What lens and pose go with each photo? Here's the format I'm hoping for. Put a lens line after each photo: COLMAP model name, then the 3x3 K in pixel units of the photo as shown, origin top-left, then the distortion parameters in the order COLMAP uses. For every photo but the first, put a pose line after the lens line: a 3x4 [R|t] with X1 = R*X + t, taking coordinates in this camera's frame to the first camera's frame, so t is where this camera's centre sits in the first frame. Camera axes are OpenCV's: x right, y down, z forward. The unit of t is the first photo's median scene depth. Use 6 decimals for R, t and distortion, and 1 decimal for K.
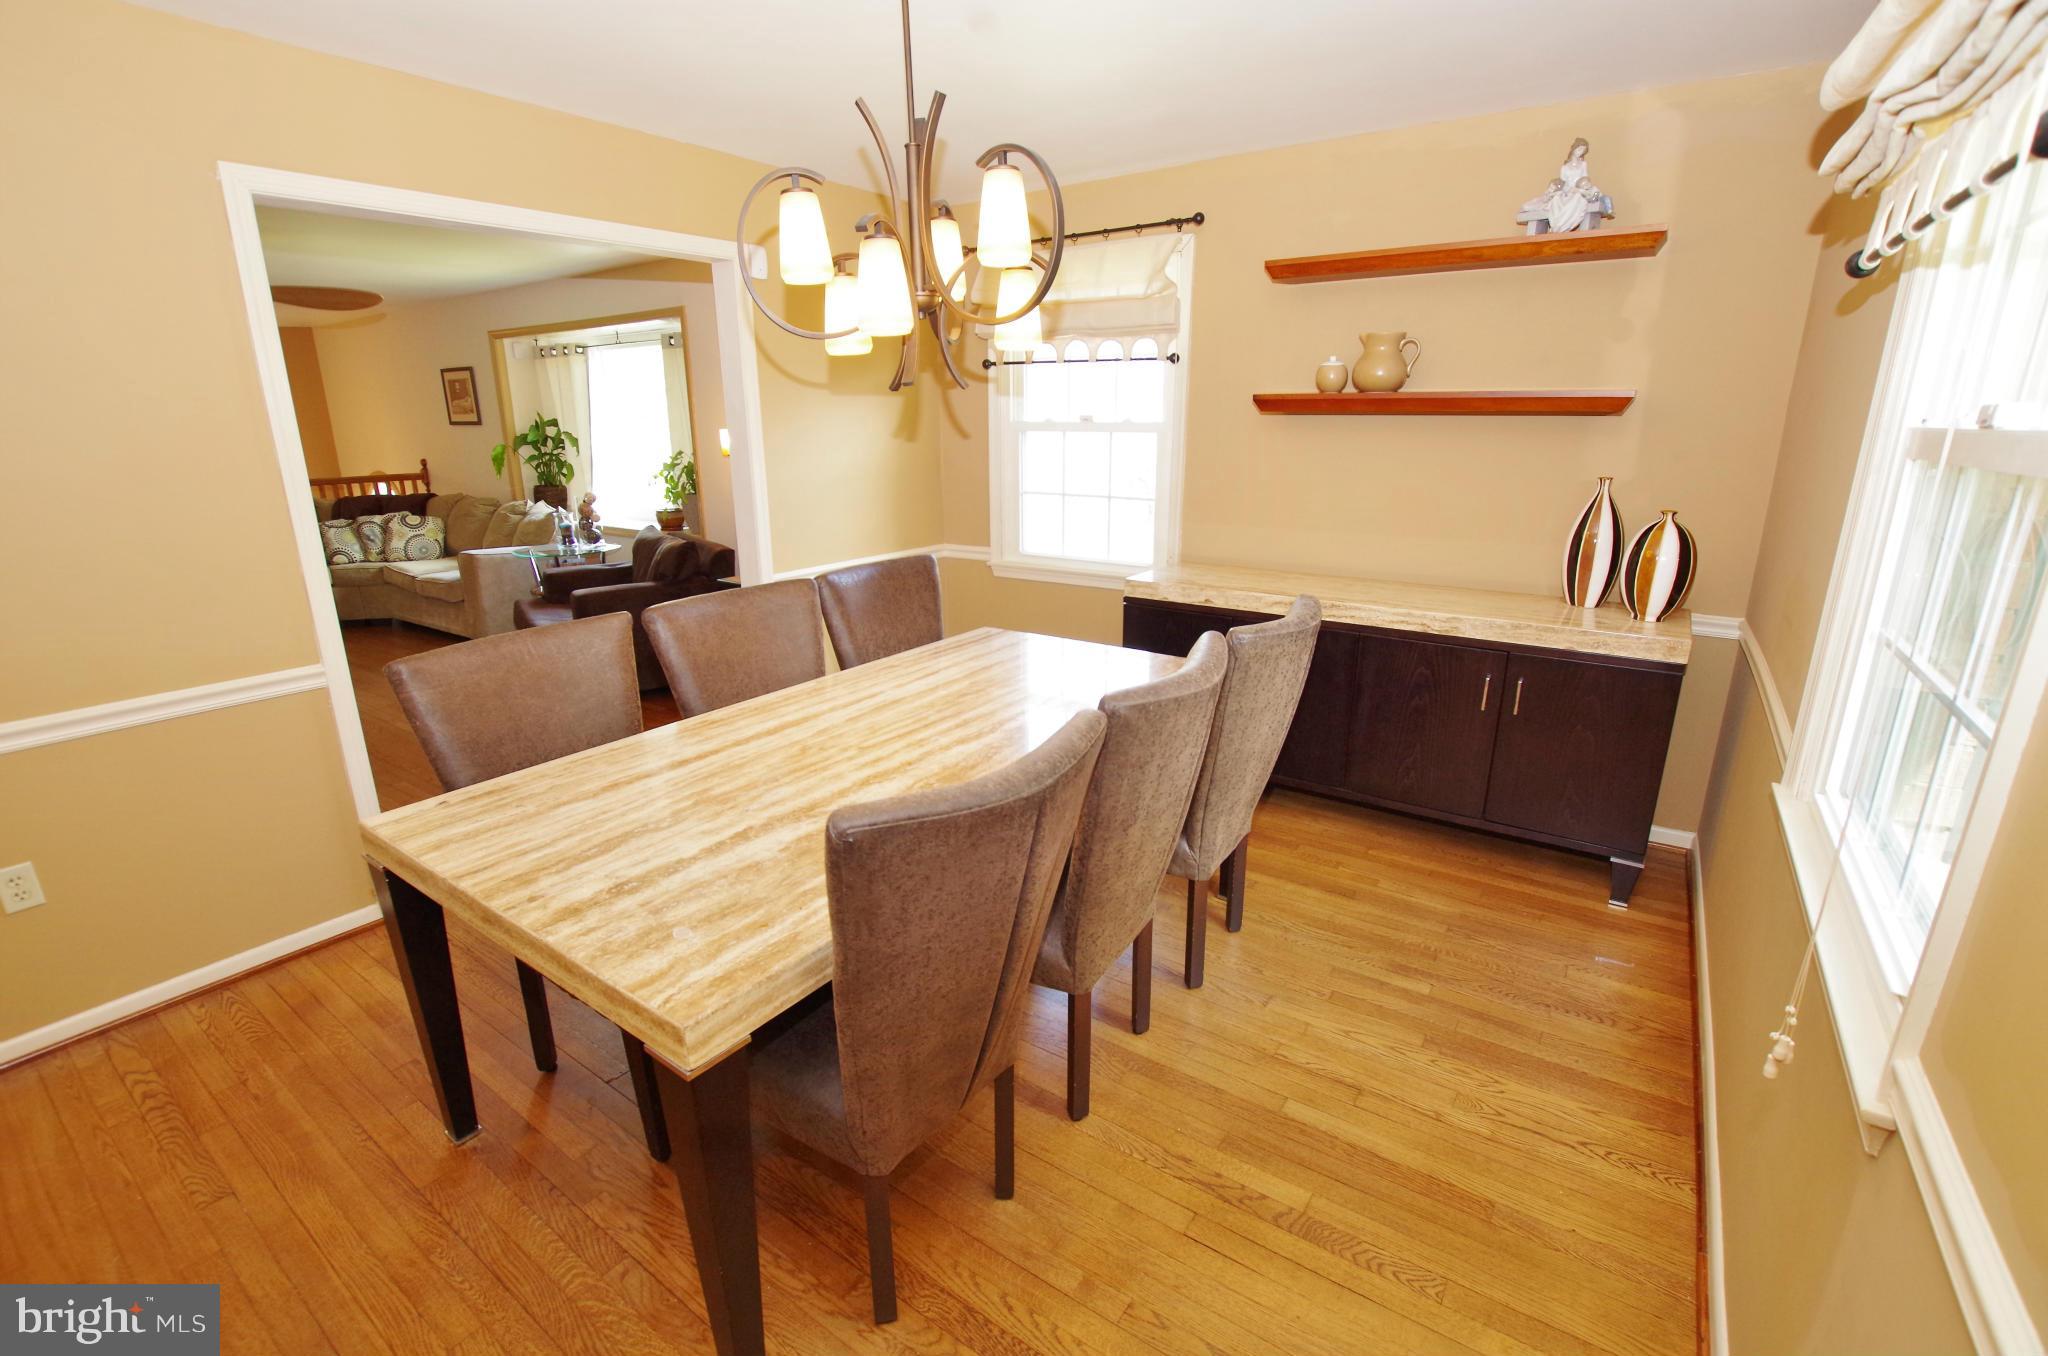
lens RADIAL K [[903.0, 0, 1009.8], [0, 903.0, 684.3], [0, 0, 1]] dist [-0.025930, 0.001265]
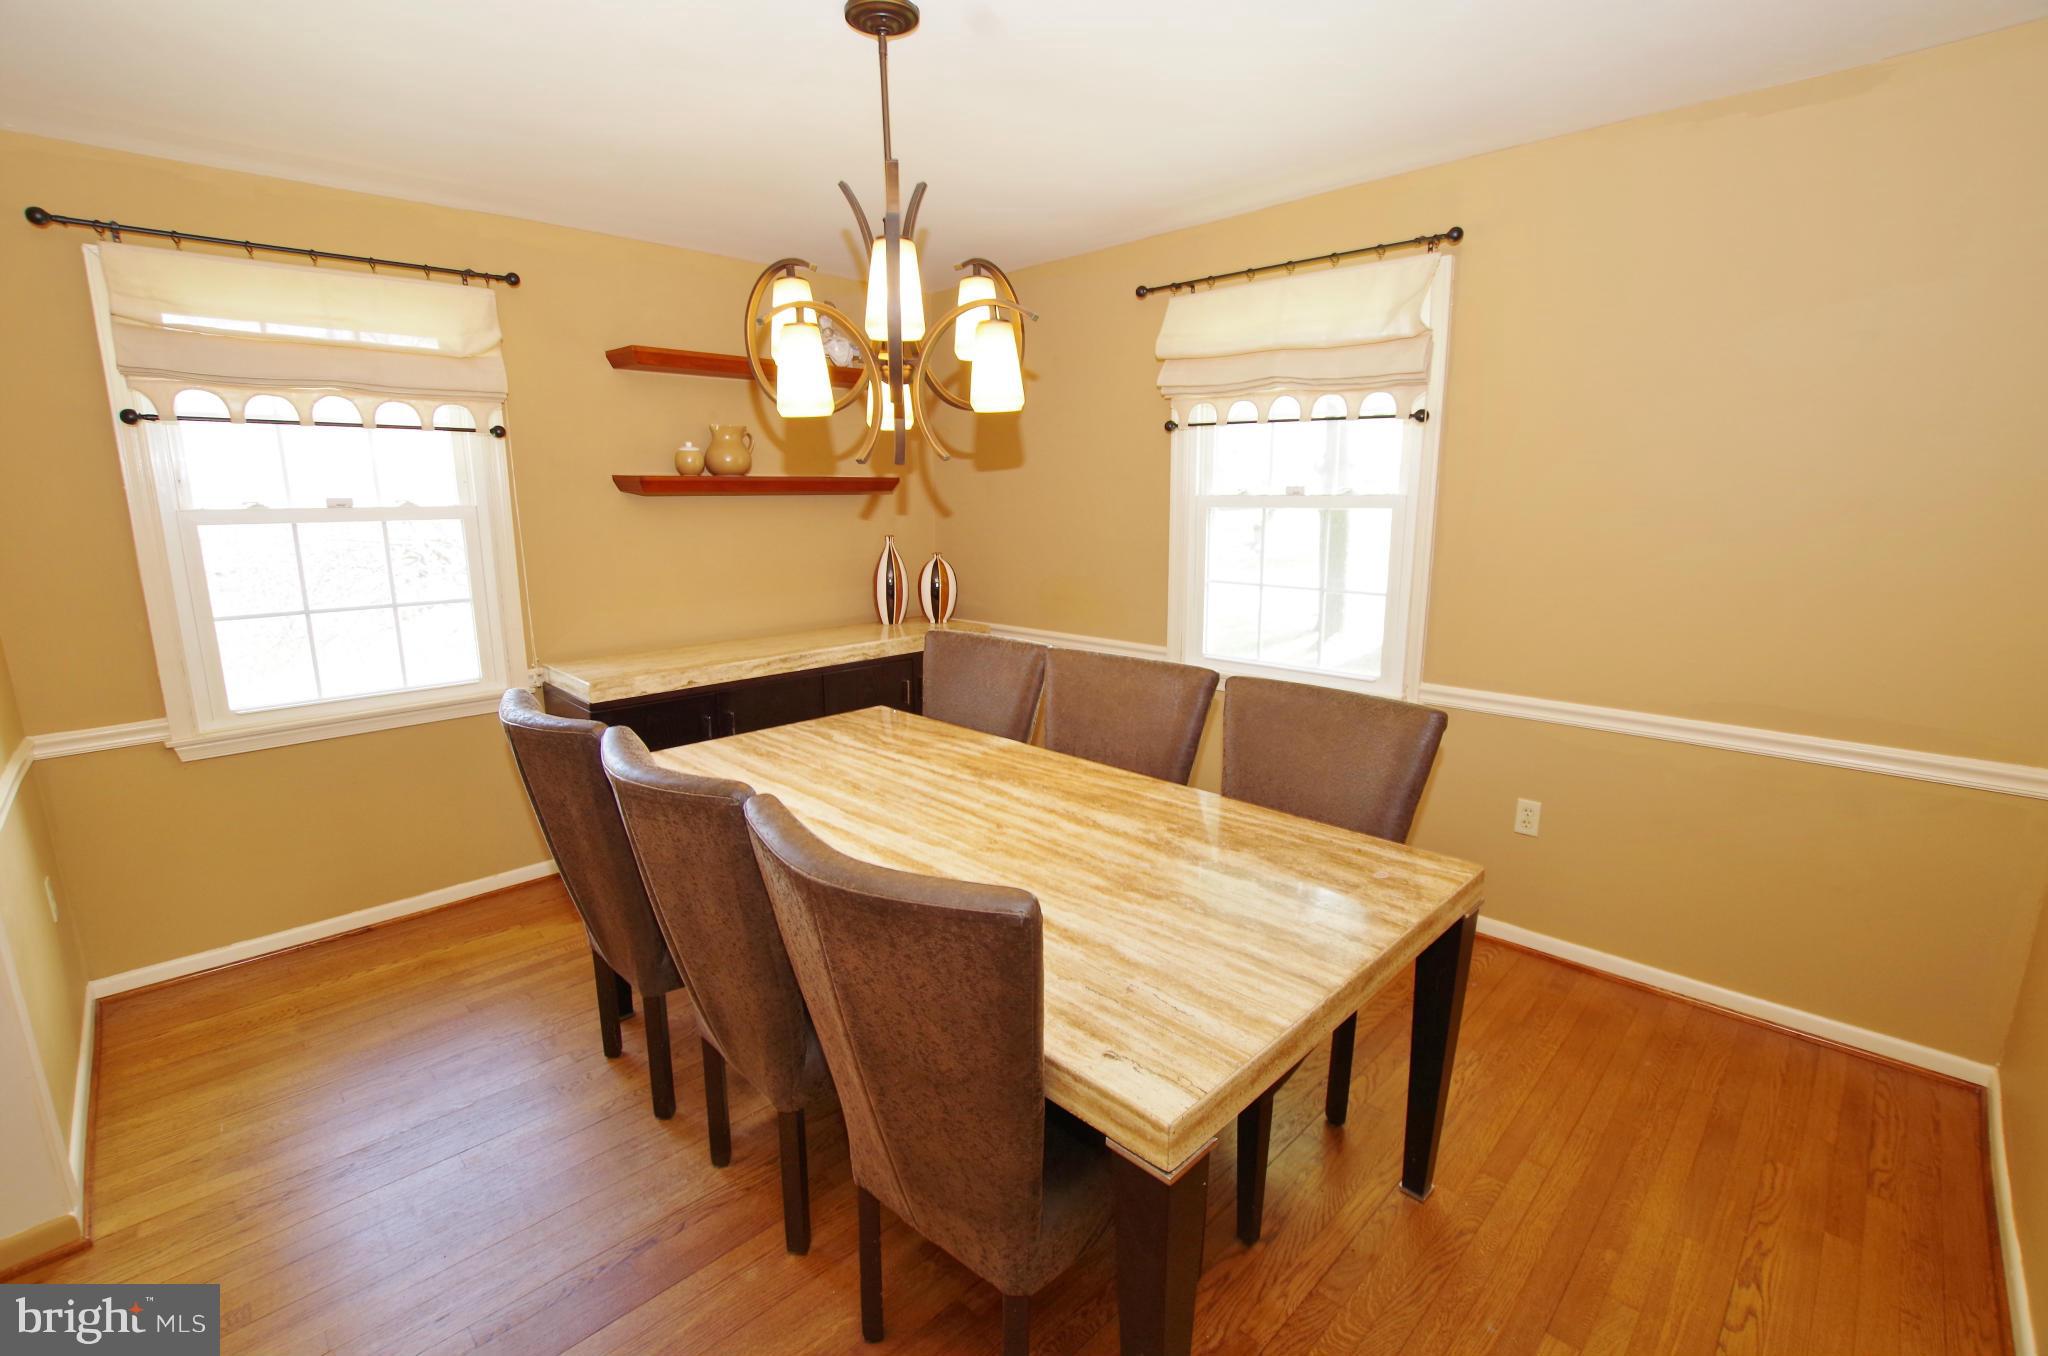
lens RADIAL K [[903.0, 0, 1016.9], [0, 903.0, 683.6], [0, 0, 1]] dist [-0.025930, 0.001265]
pose [[0.167289, -0.195272, 0.966376, -1.079712], [0.285924, 0.947673, 0.141997, -0.209601], [-0.943537, 0.252555, 0.214368, 0.749157]]
